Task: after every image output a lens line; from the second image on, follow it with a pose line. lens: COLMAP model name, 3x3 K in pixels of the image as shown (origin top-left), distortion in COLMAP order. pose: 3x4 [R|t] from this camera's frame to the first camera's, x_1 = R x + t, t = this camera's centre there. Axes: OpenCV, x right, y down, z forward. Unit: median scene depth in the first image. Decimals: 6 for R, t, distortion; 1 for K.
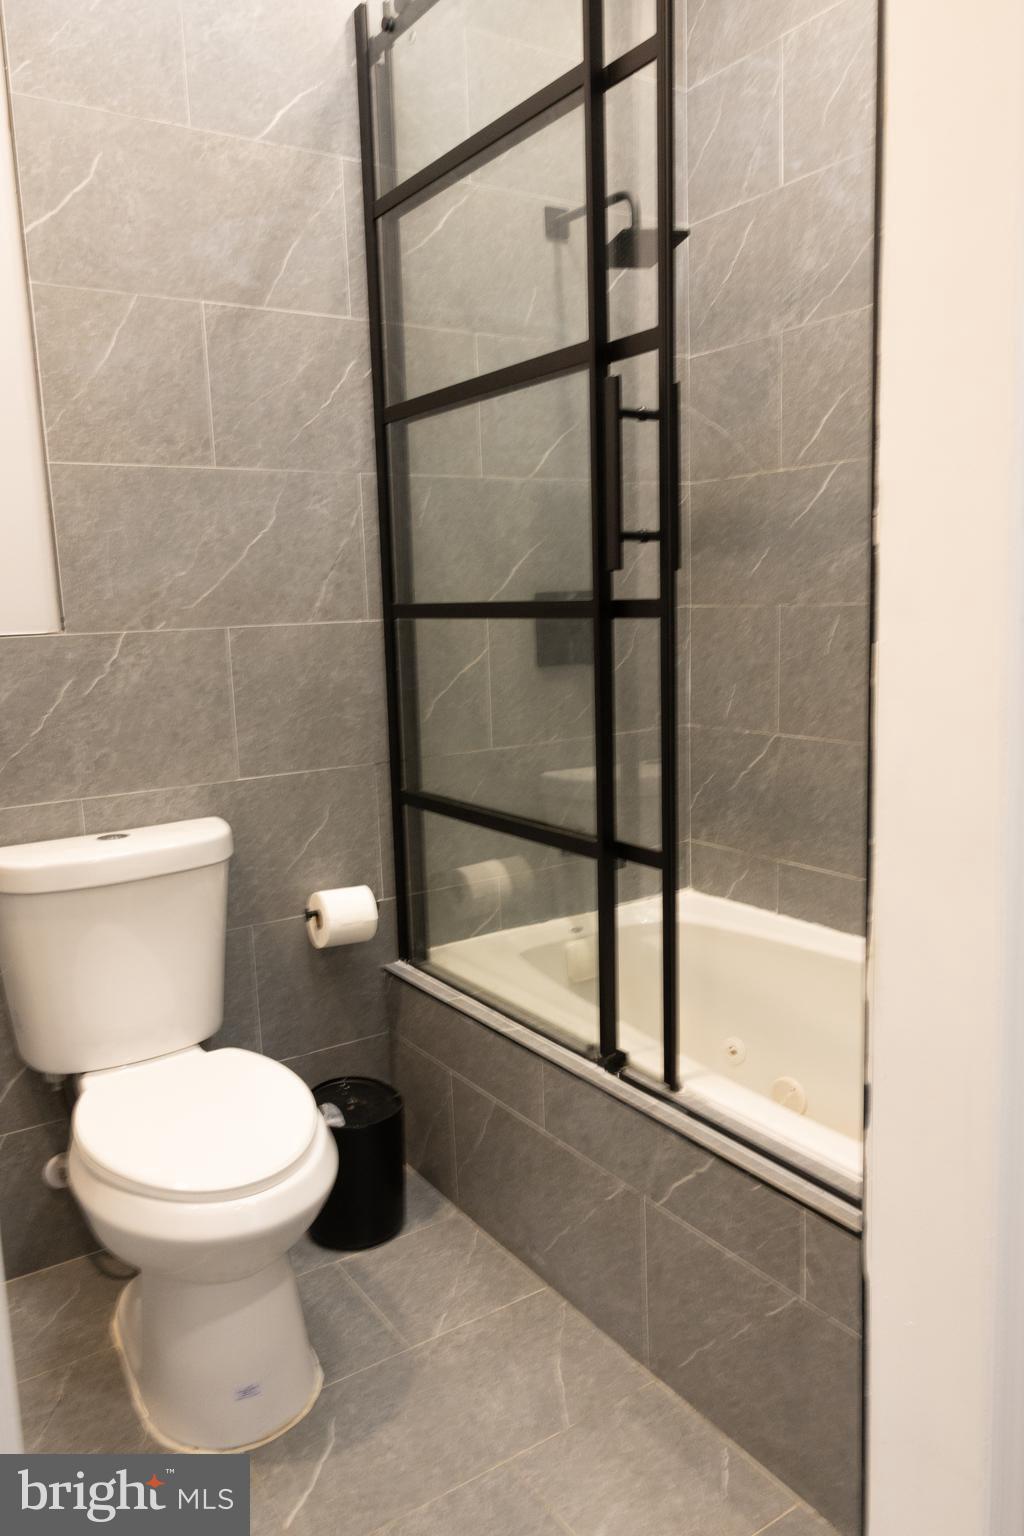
lens RADIAL K [[1066.8, 0, 525.0], [0, 1066.8, 763.4], [0, 0, 1]] dist [0.004495, 0.003216]
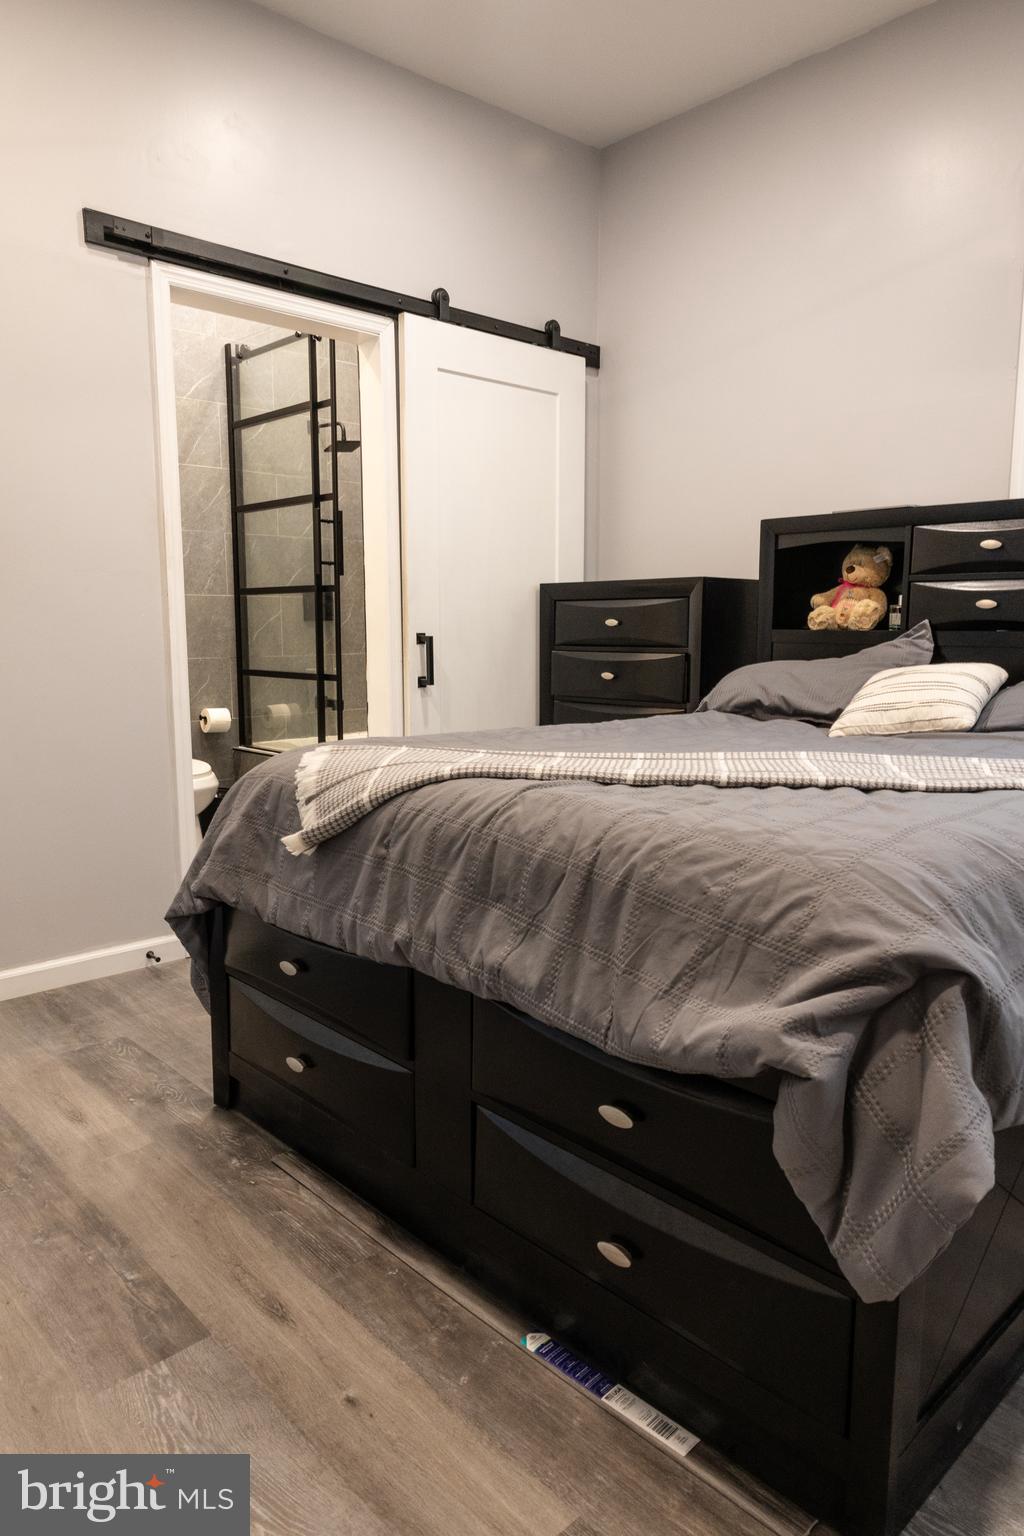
lens RADIAL K [[1066.8, 0, 502.2], [0, 1066.8, 757.9], [0, 0, 1]] dist [0.004495, 0.003216]
pose [[0.991888, 0.006180, 0.126967, 0.159720], [-0.003061, 0.999689, -0.024748, 0.288124], [-0.127081, 0.024158, 0.991598, -1.432177]]
